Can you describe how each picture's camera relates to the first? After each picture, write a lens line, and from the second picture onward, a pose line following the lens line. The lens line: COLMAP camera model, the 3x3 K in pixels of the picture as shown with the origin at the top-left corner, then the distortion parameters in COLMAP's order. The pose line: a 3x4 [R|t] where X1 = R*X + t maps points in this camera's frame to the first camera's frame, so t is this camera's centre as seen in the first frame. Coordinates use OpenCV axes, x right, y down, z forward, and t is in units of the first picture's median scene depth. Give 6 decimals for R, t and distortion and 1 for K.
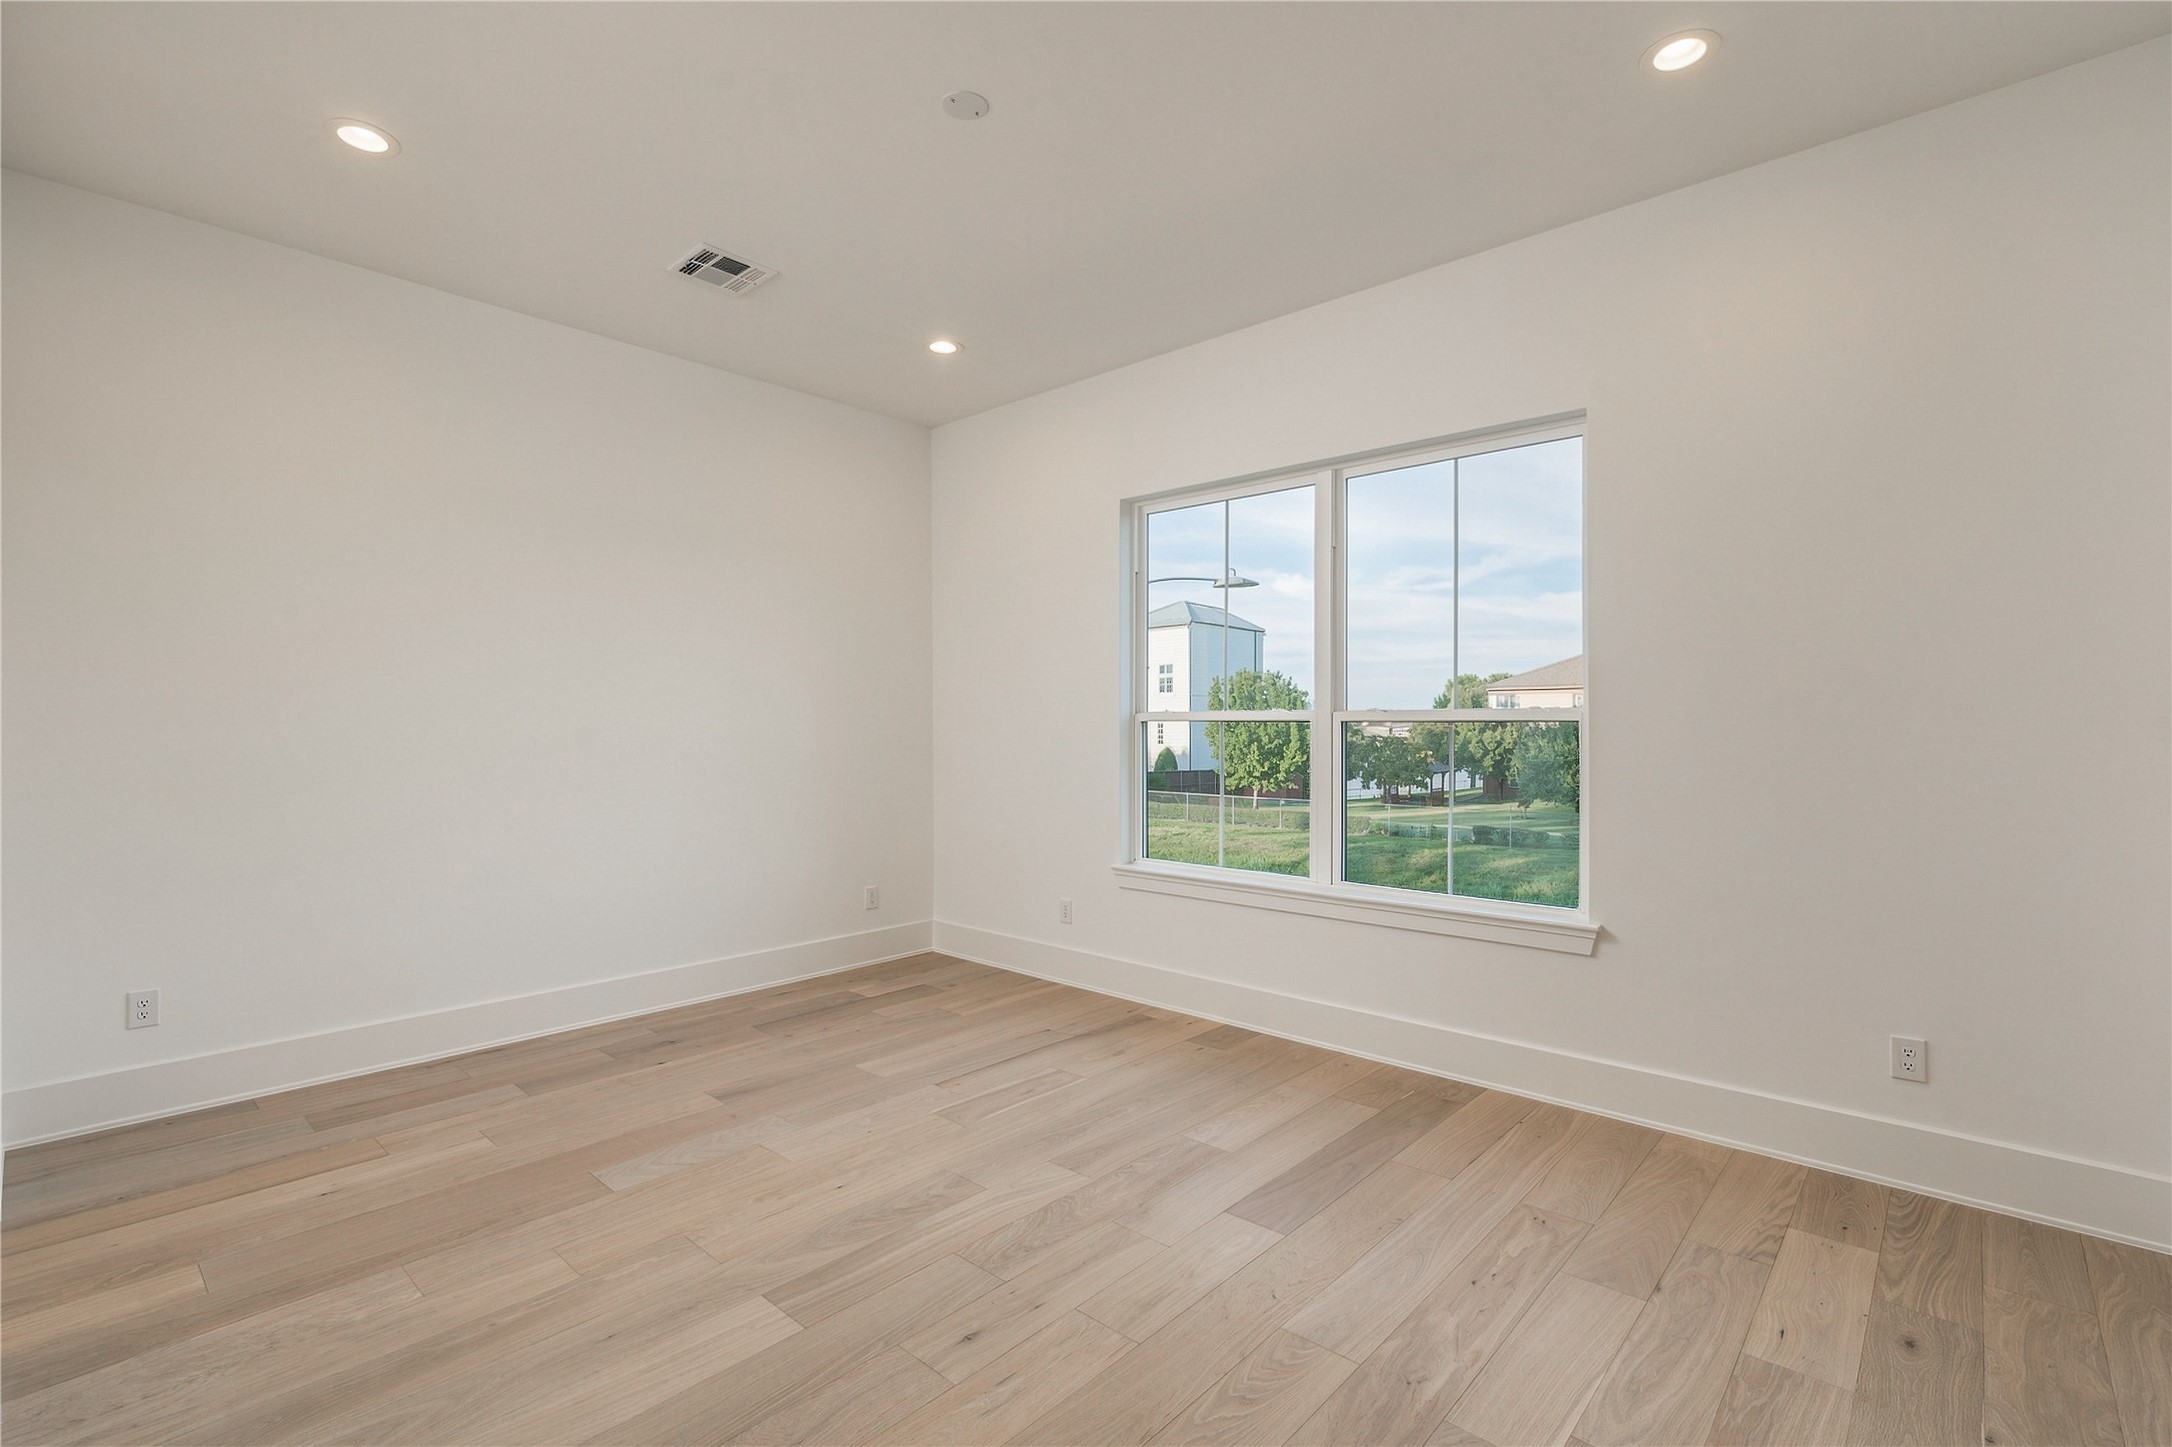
lens RADIAL K [[971.7, 0, 1086.0], [0, 971.7, 723.5], [0, 0, 1]] dist [-0.001198, 0.000298]
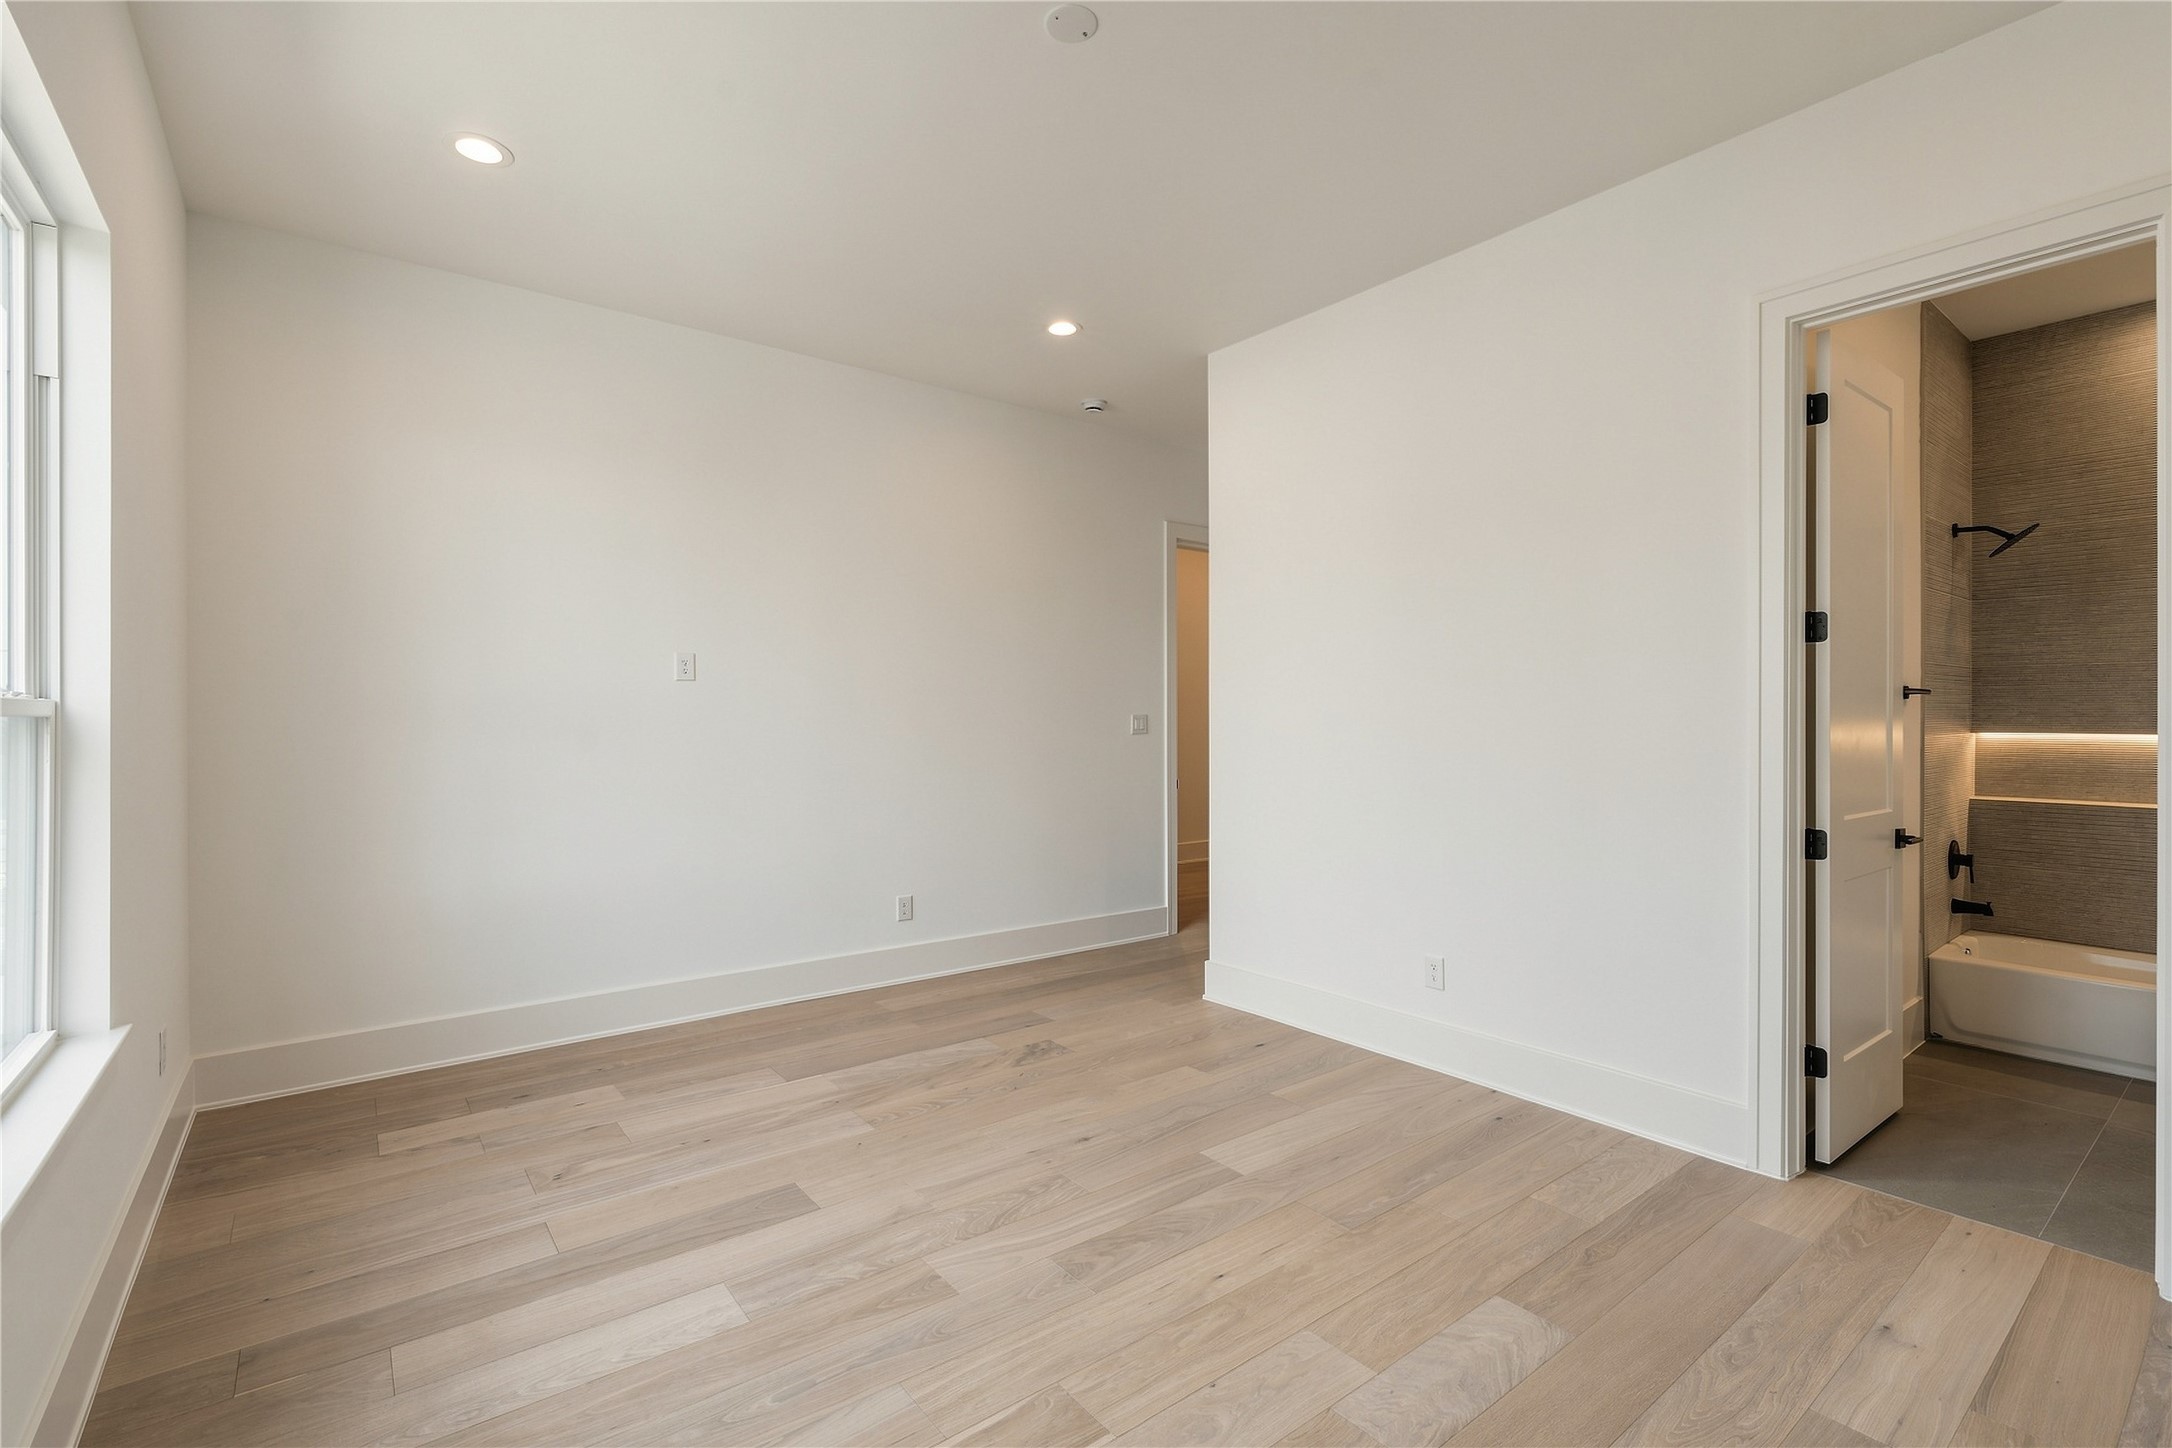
lens RADIAL K [[971.7, 0, 1086.0], [0, 971.7, 724.0], [0, 0, 1]] dist [-0.001198, 0.000298]
pose [[-0.985433, -0.001782, 0.170052, -0.301752], [-0.000900, 0.999986, 0.005264, -0.001863], [-0.170059, 0.005034, -0.985421, 1.978893]]
